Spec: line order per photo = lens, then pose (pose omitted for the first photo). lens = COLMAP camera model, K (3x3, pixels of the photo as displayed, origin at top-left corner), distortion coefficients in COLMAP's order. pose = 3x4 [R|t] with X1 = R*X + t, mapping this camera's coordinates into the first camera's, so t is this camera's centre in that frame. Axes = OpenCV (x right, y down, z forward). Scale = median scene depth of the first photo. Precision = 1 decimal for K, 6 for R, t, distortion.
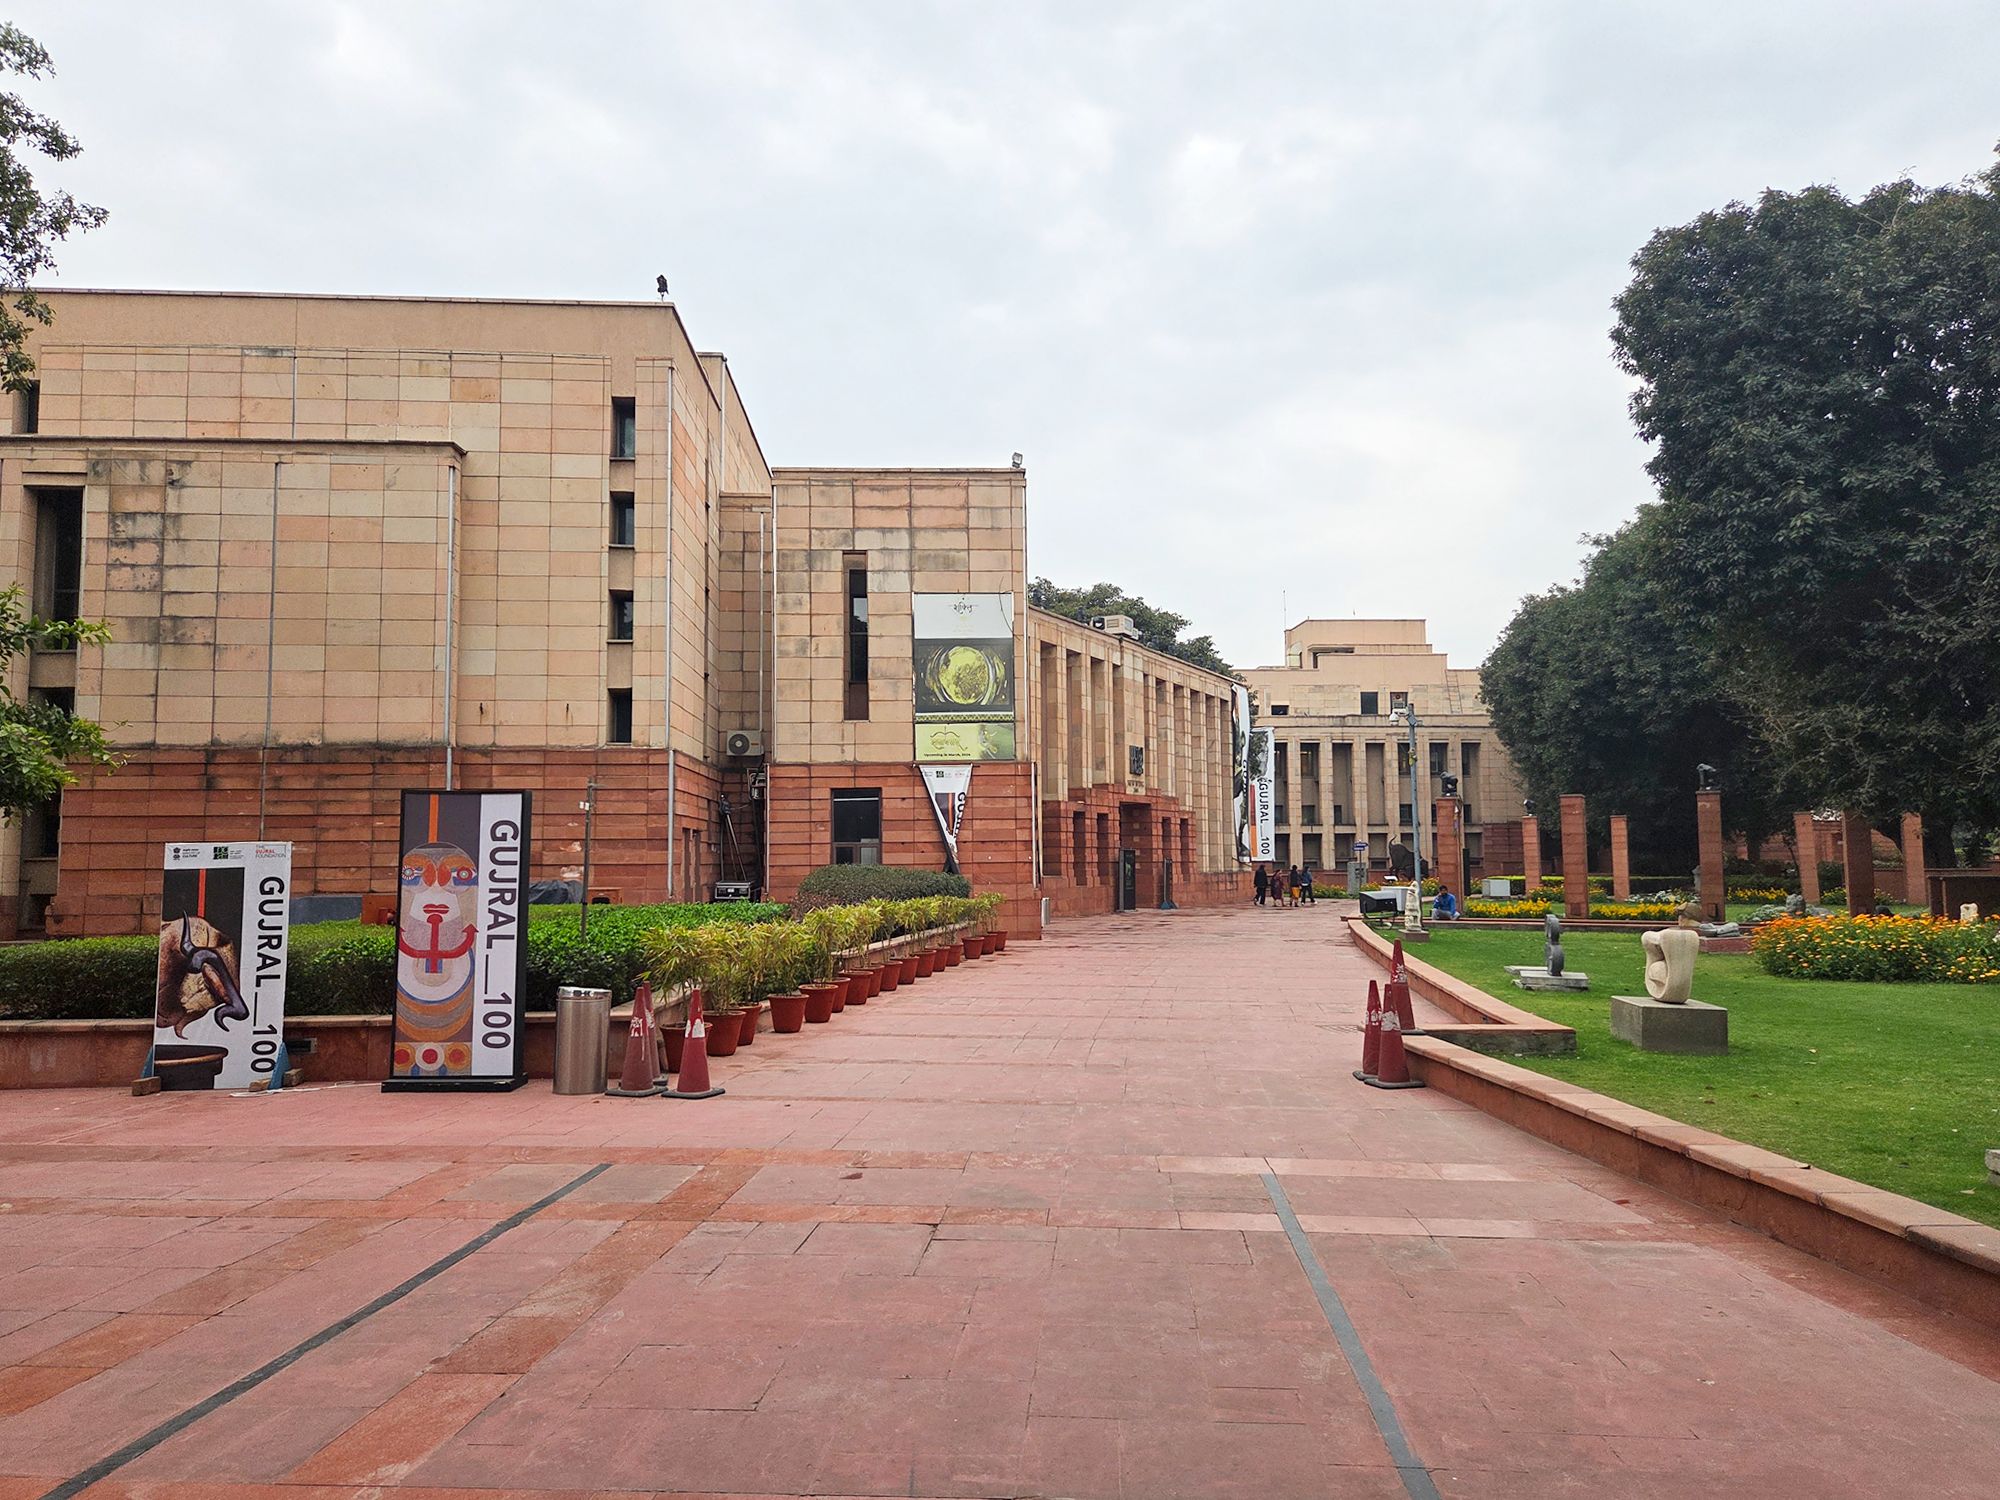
lens RADIAL K [[1361.0, 0, 1009.9], [0, 1361.0, 762.4], [0, 0, 1]] dist [0.063956, -0.058048]
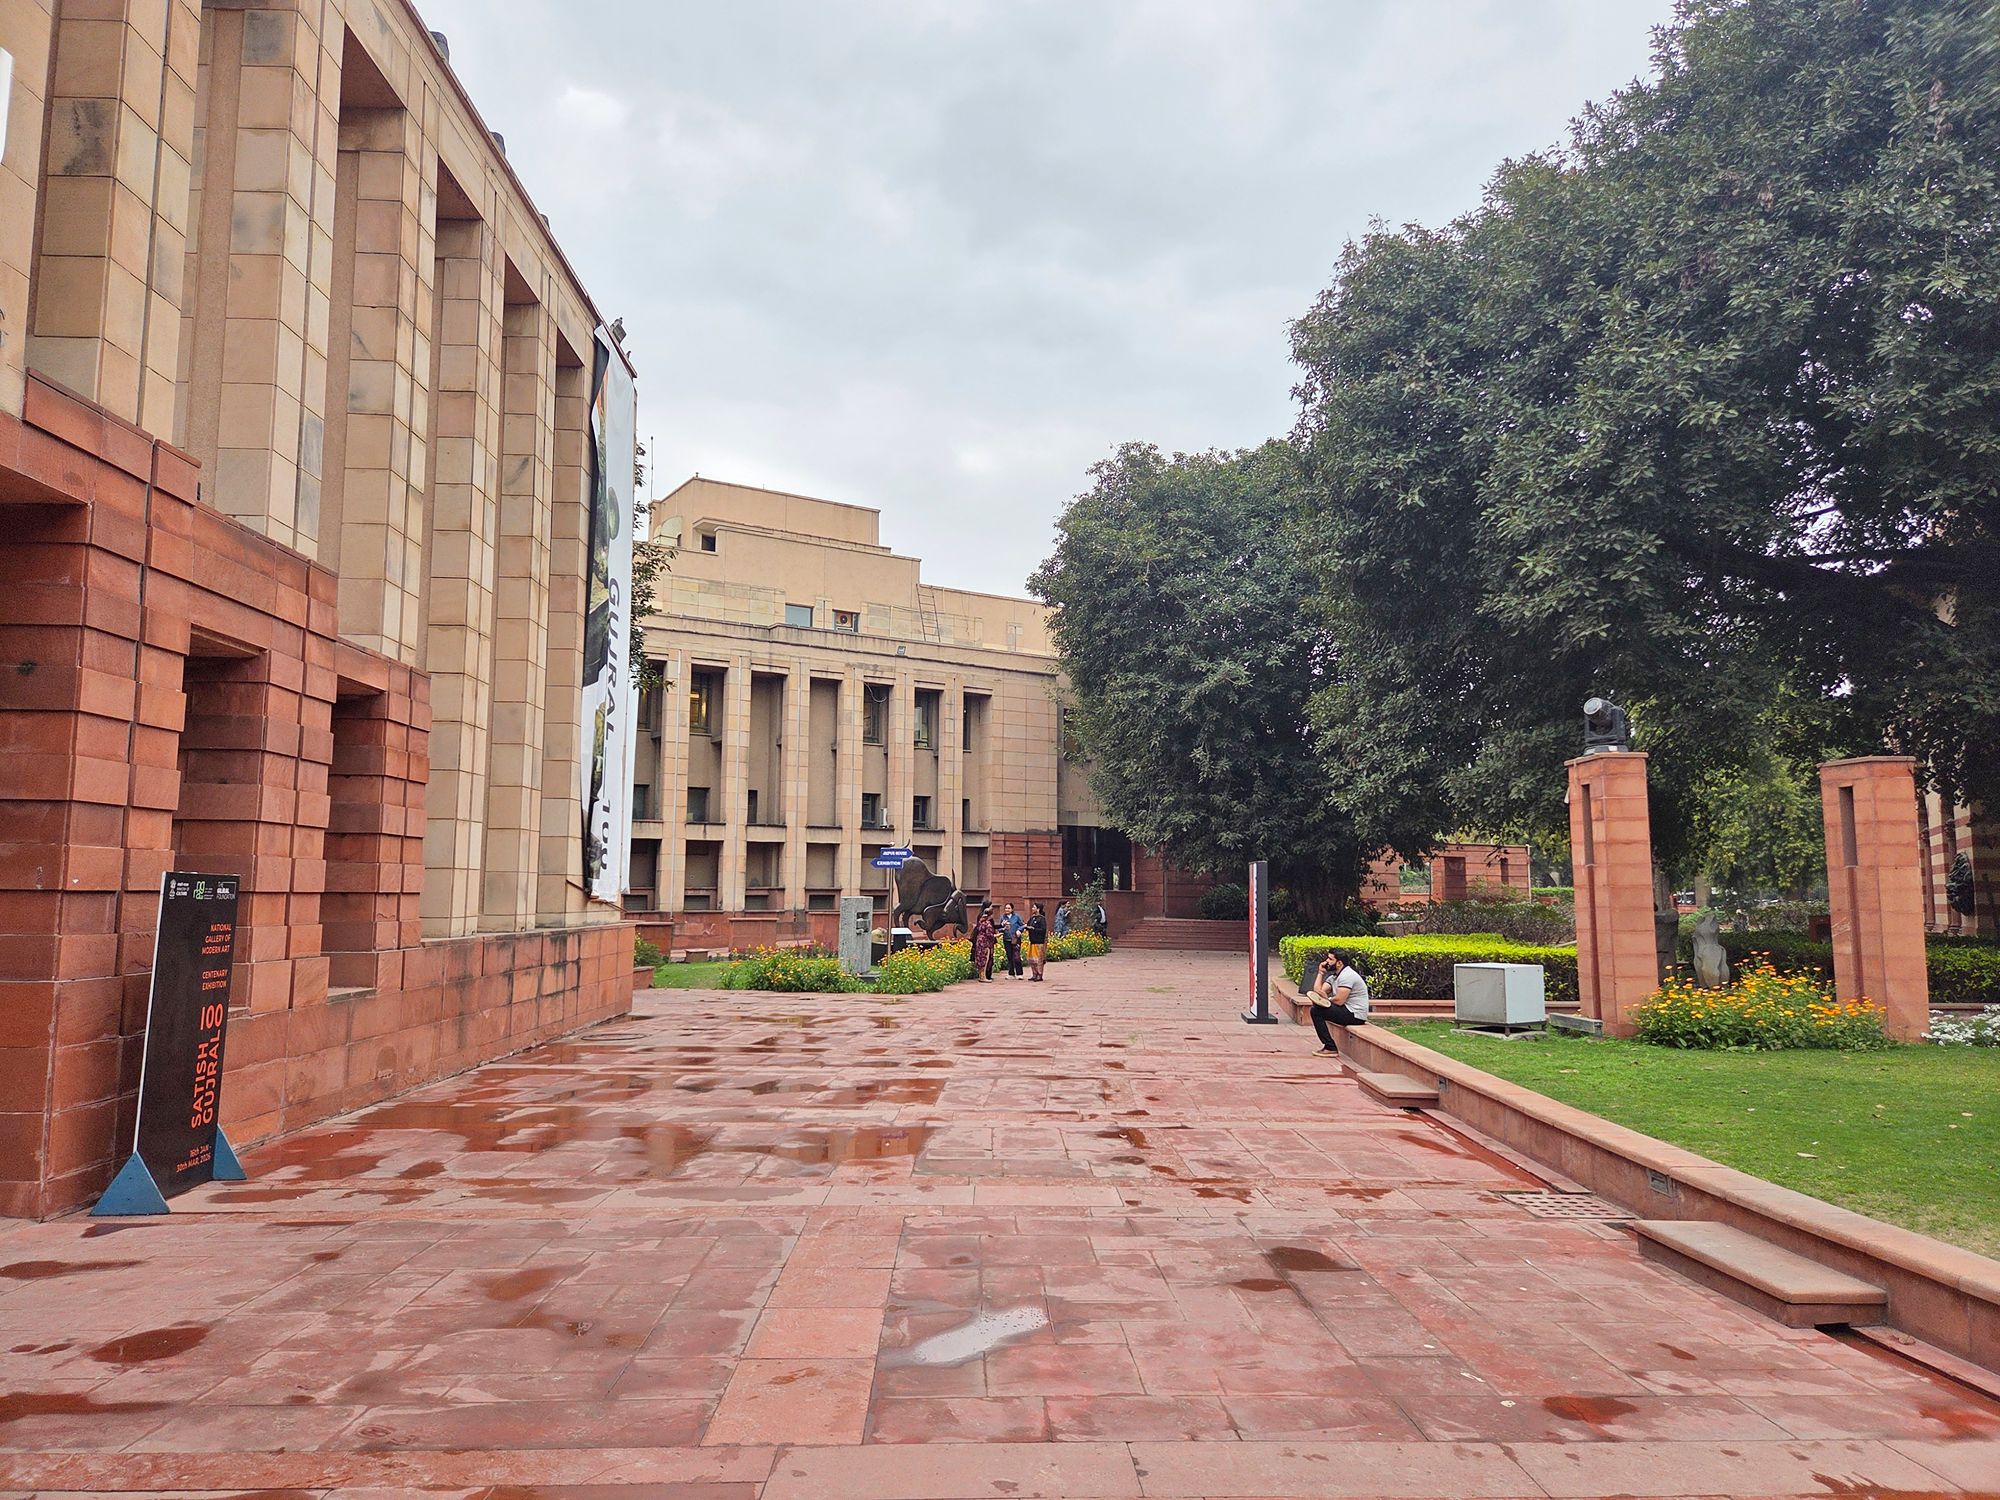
lens RADIAL K [[1361.0, 0, 1009.9], [0, 1361.0, 762.4], [0, 0, 1]] dist [0.063956, -0.058048]
pose [[0.876109, 0.058587, 0.478540, 0.124819], [-0.047327, 0.998246, -0.035568, 0.060649], [-0.479784, 0.008513, 0.877345, 0.835067]]
